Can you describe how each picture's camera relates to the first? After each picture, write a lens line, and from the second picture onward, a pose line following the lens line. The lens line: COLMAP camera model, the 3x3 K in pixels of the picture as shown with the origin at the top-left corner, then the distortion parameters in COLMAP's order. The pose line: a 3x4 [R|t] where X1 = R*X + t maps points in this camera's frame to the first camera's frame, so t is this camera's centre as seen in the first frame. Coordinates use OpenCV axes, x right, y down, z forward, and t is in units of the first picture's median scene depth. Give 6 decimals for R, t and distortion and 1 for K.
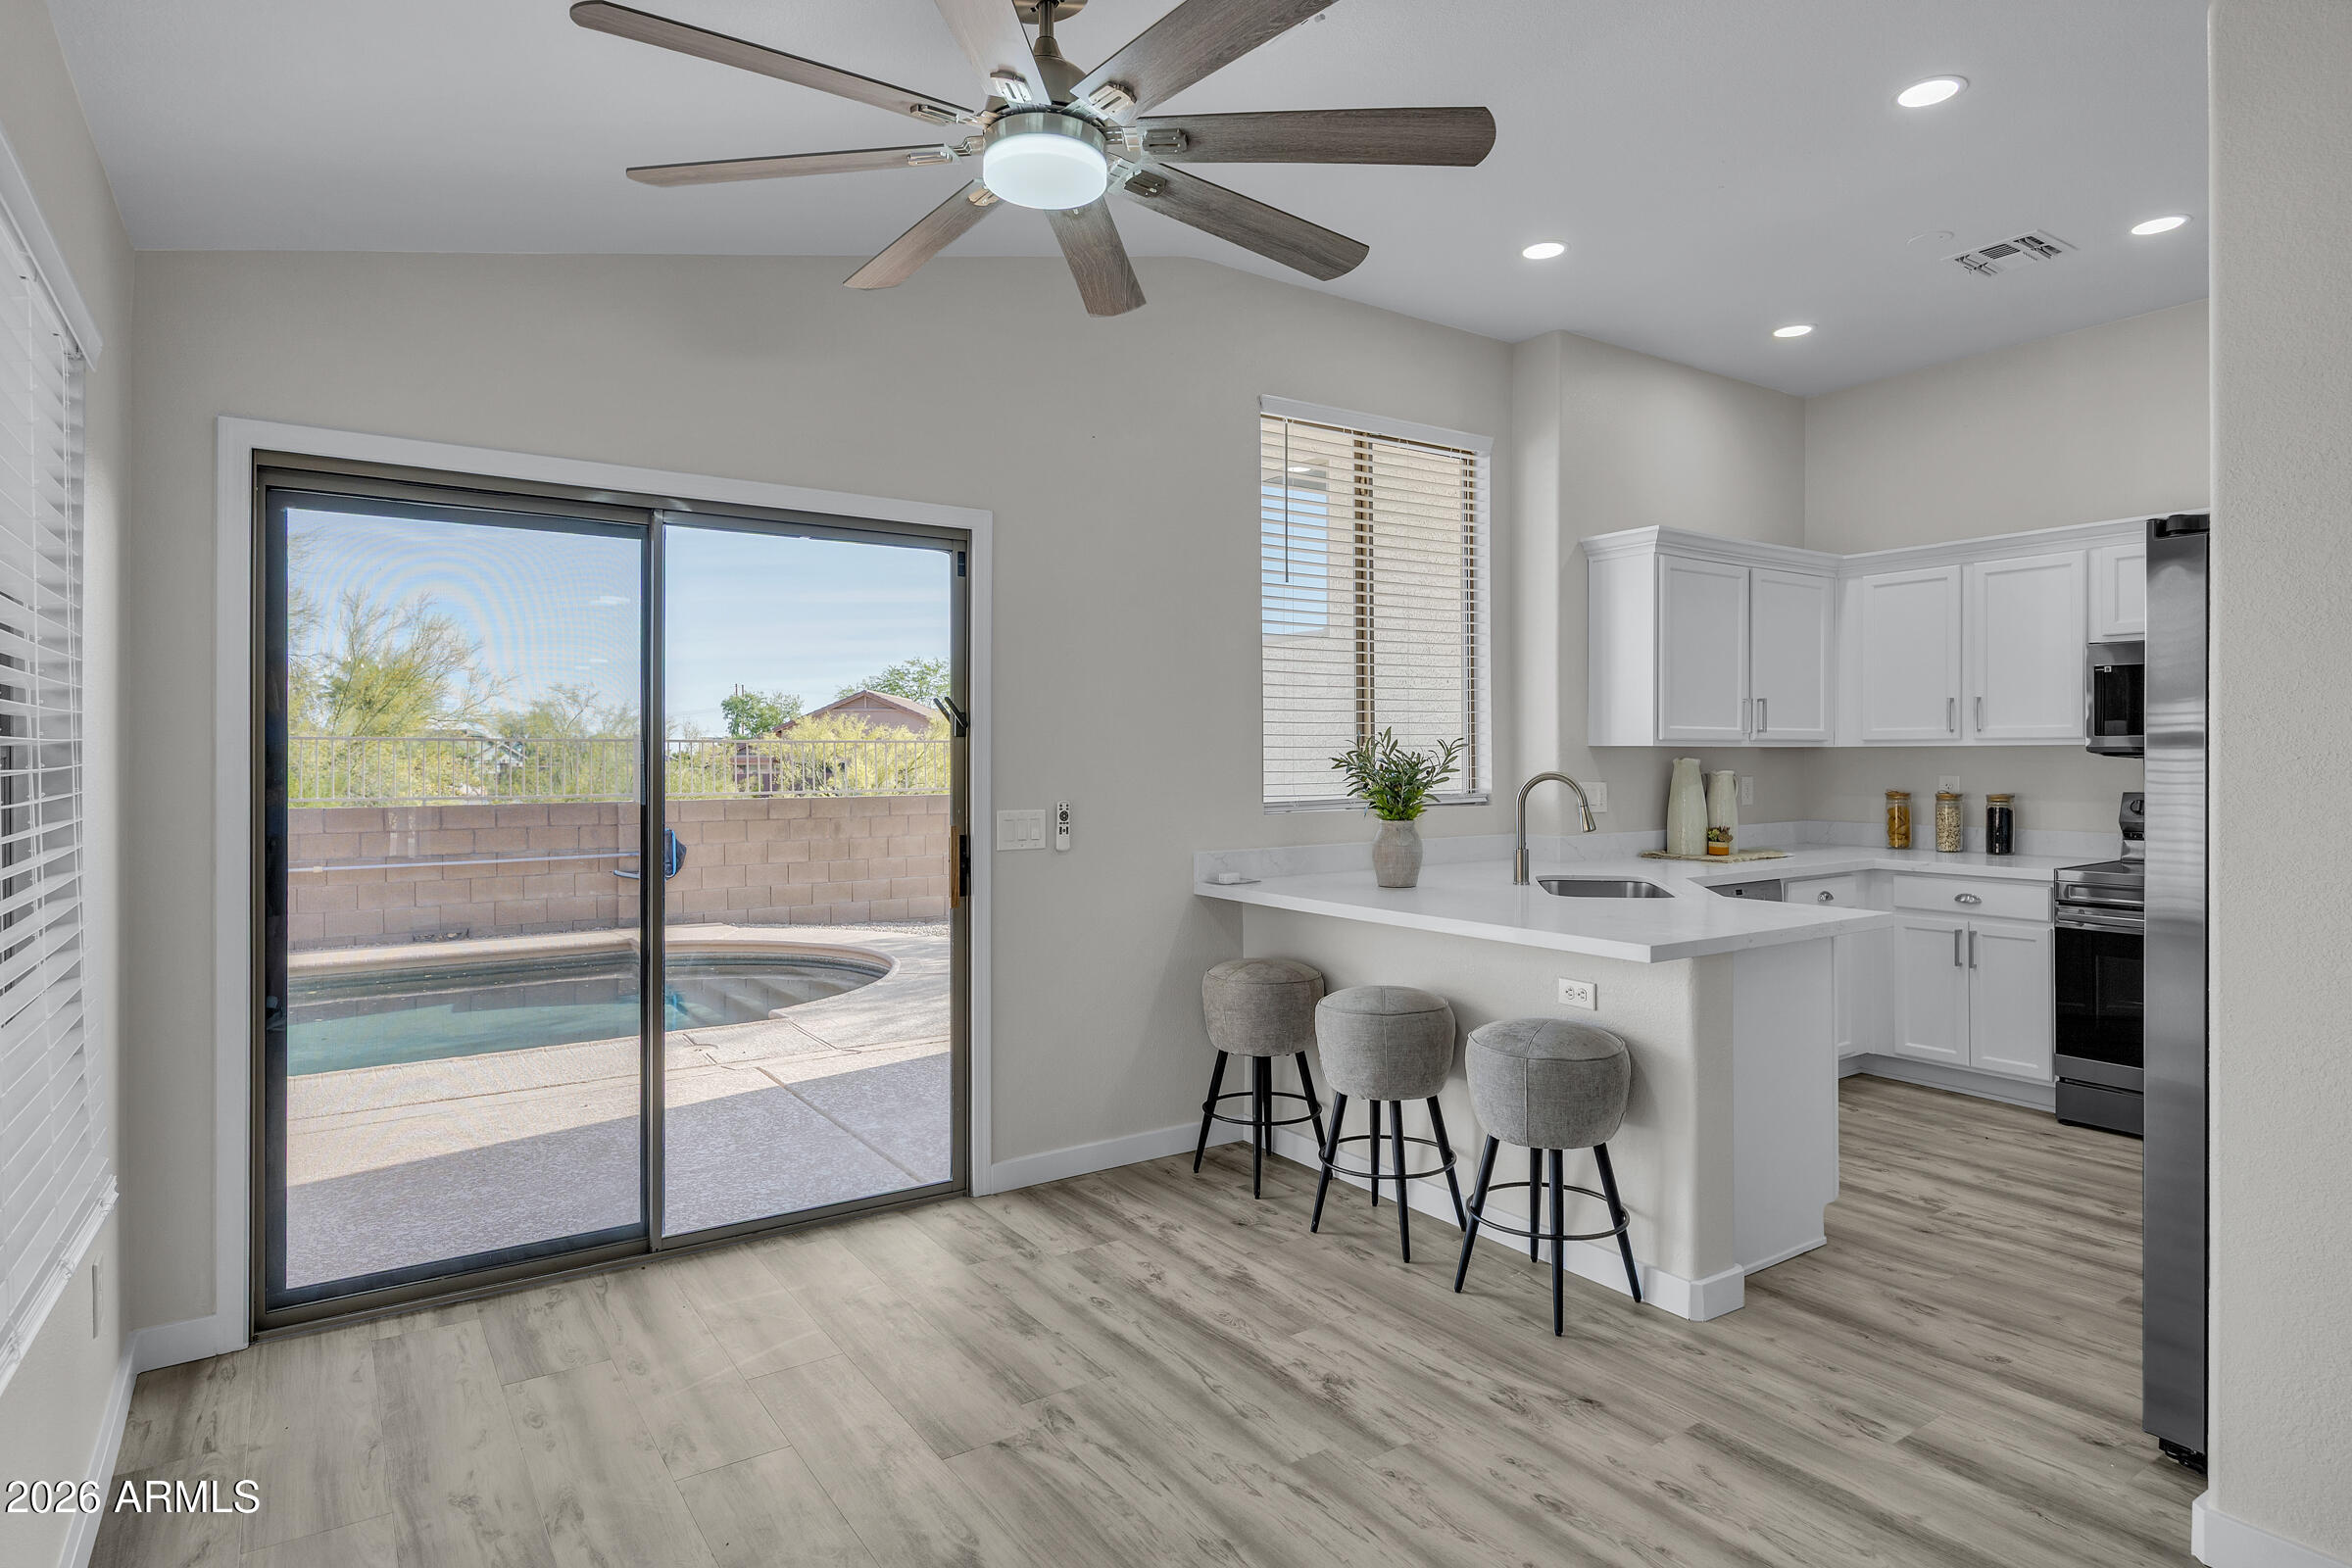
lens RADIAL K [[1275.6, 0, 1167.2], [0, 1275.6, 760.8], [0, 0, 1]] dist [0.000414, 0.000219]
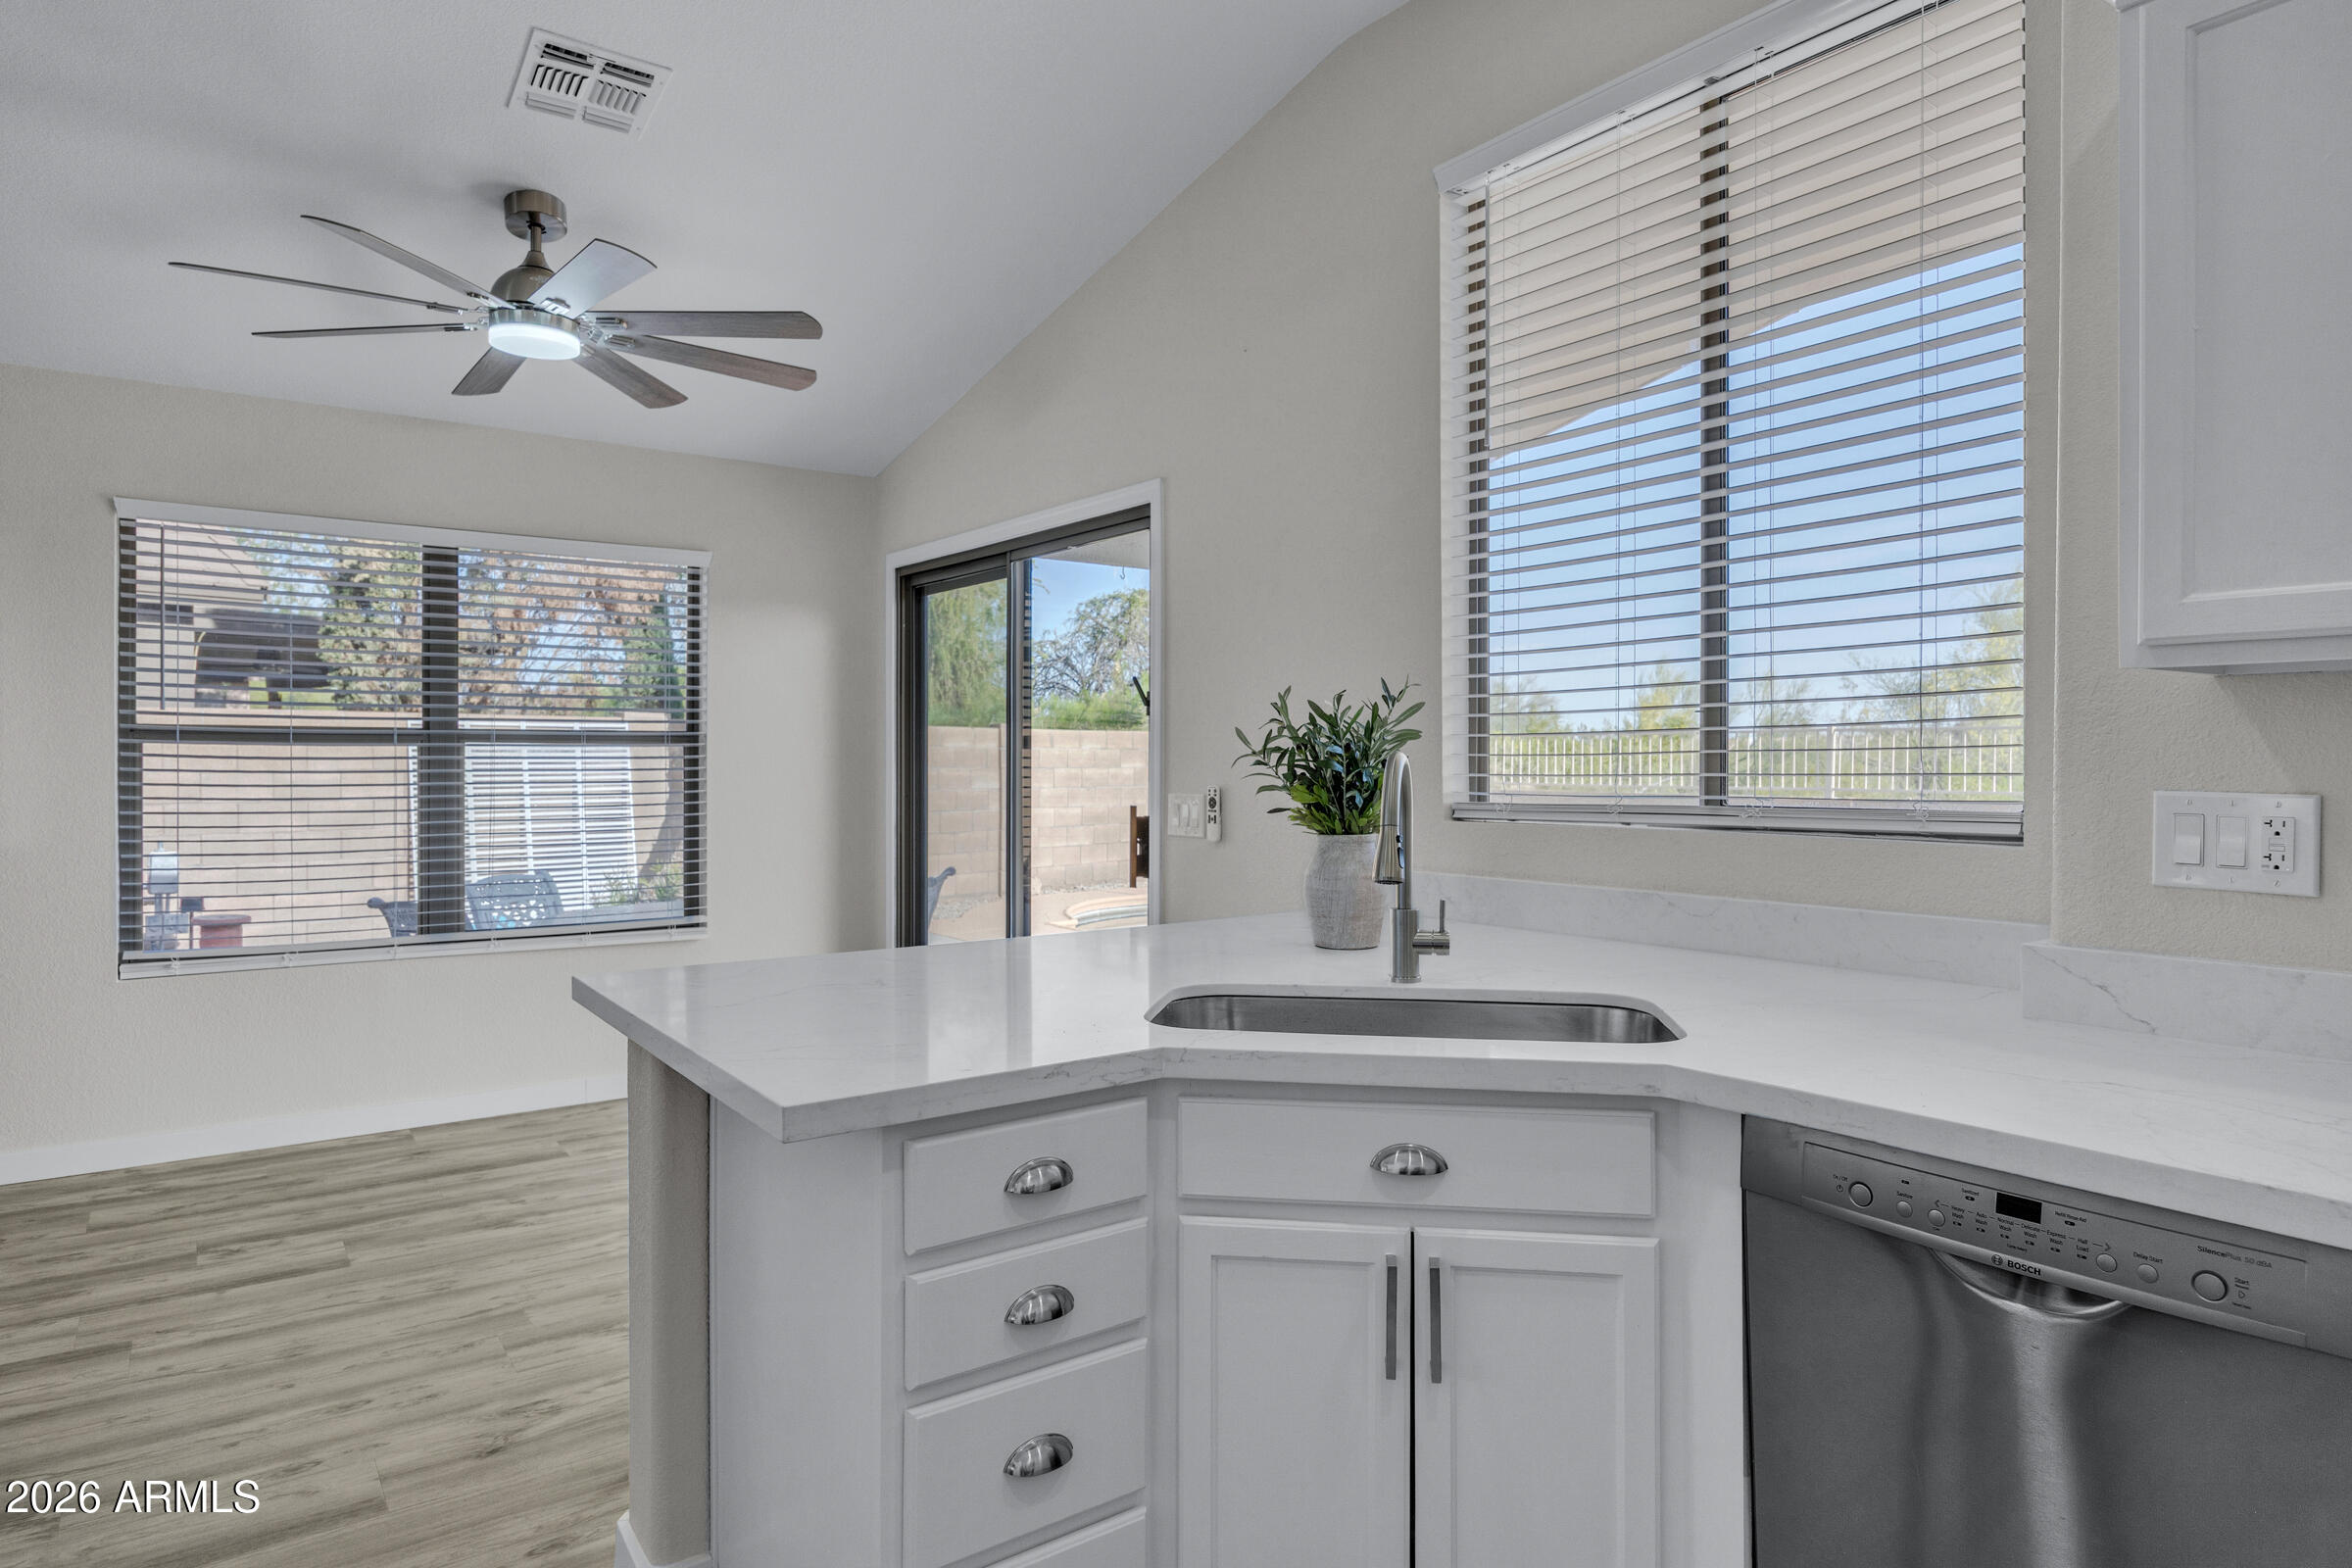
lens RADIAL K [[1324.0, 0, 1164.4], [0, 1324.0, 755.7], [0, 0, 1]] dist [-0.002885, 0.000614]
pose [[0.040532, 0.001319, -0.999177, 0.655562], [-0.003042, 0.999995, 0.001197, 0.008225], [0.999174, 0.002991, 0.040535, 0.738860]]
